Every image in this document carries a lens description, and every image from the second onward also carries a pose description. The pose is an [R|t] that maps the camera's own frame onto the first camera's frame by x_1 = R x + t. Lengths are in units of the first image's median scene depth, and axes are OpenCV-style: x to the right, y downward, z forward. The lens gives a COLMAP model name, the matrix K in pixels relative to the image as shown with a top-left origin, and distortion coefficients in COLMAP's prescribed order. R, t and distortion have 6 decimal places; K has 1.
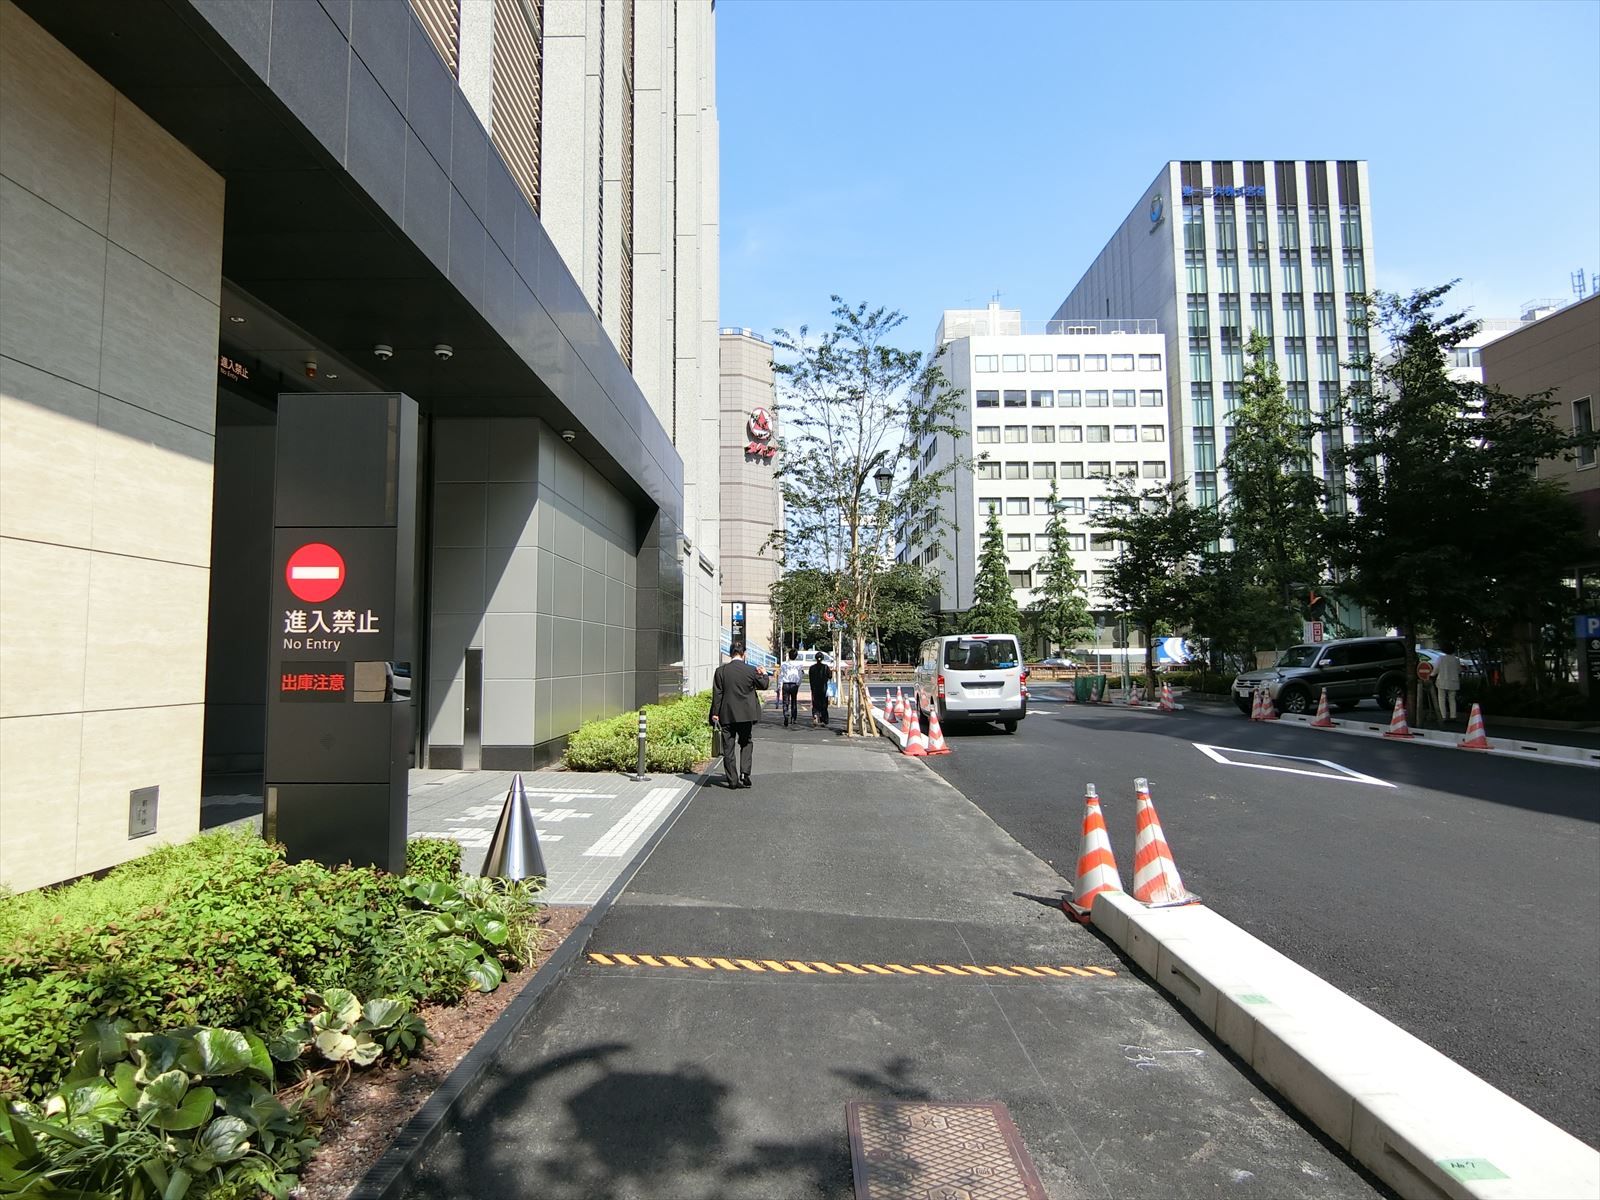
lens RADIAL K [[874.5, 0, 798.3], [0, 874.5, 600.9], [0, 0, 1]] dist [-0.032756, -0.000575]
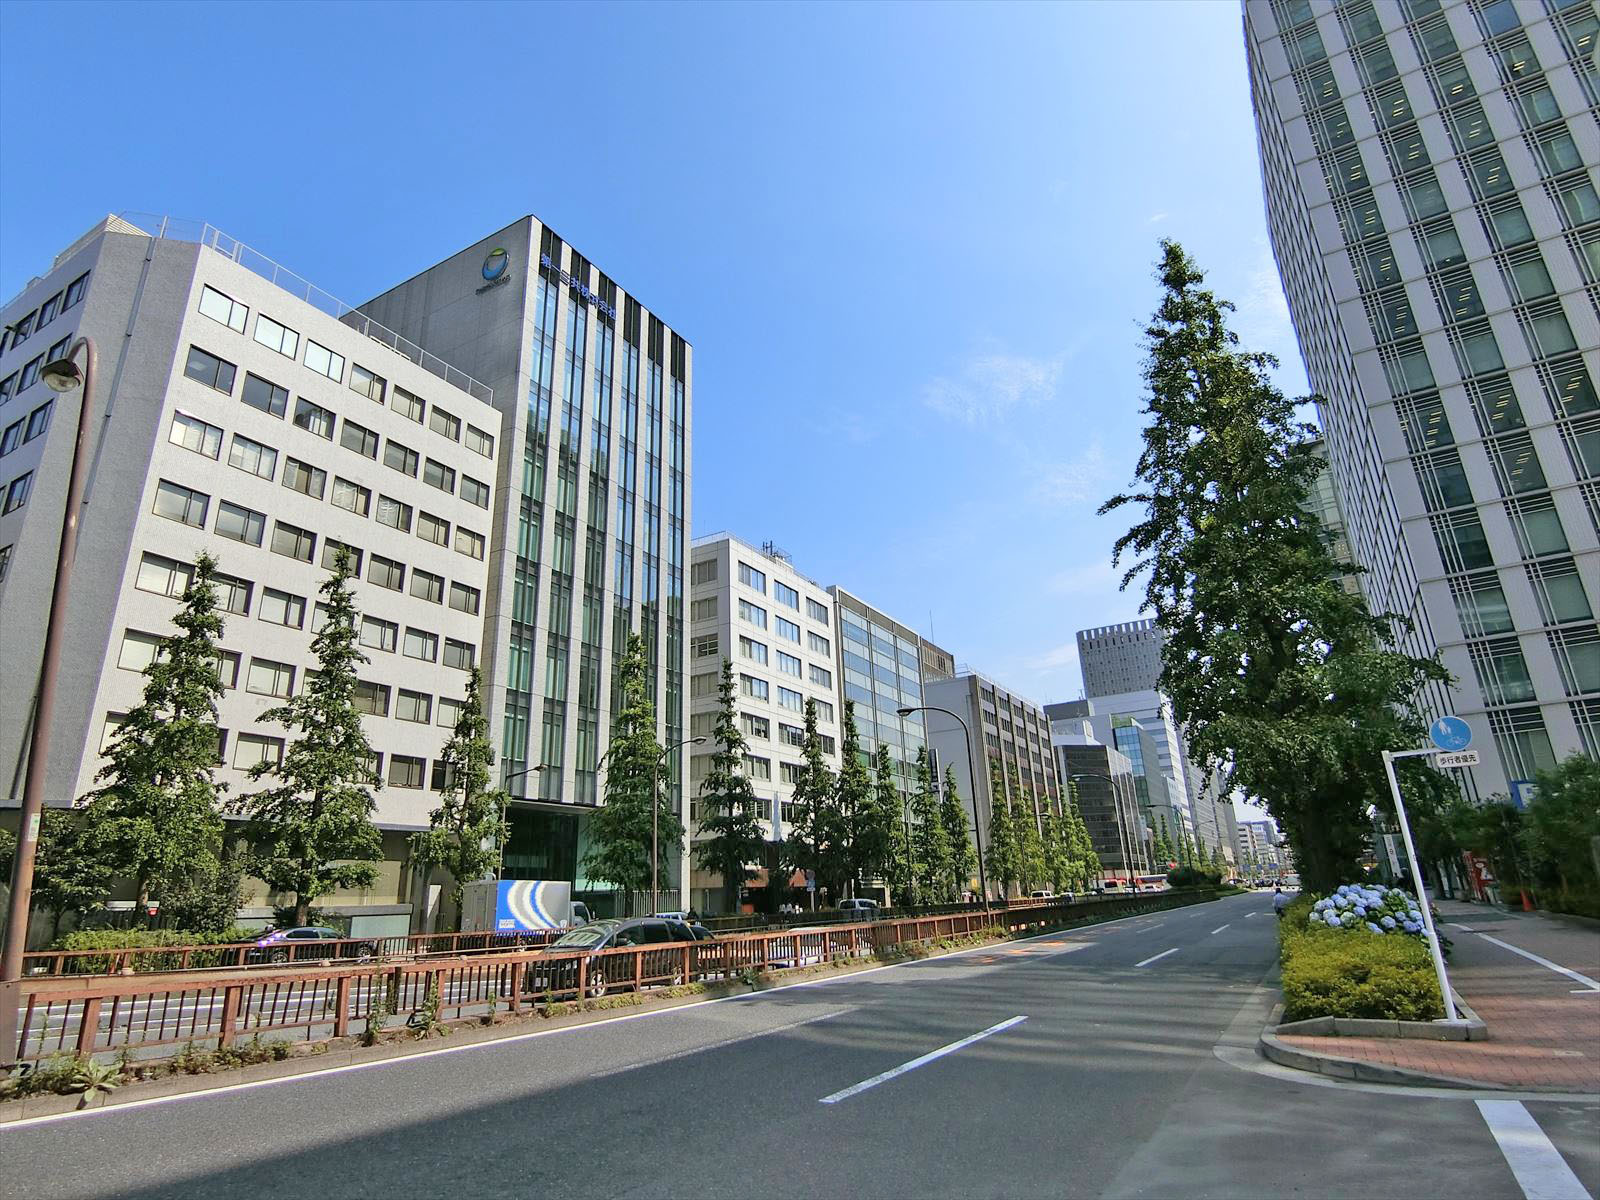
lens RADIAL K [[874.5, 0, 797.3], [0, 874.5, 598.7], [0, 0, 1]] dist [-0.032756, -0.000575]
pose [[0.515369, 0.268558, 0.813801, 0.027628], [-0.023862, 0.953756, -0.299632, 0.028577], [-0.856636, 0.135002, 0.497944, 0.484772]]
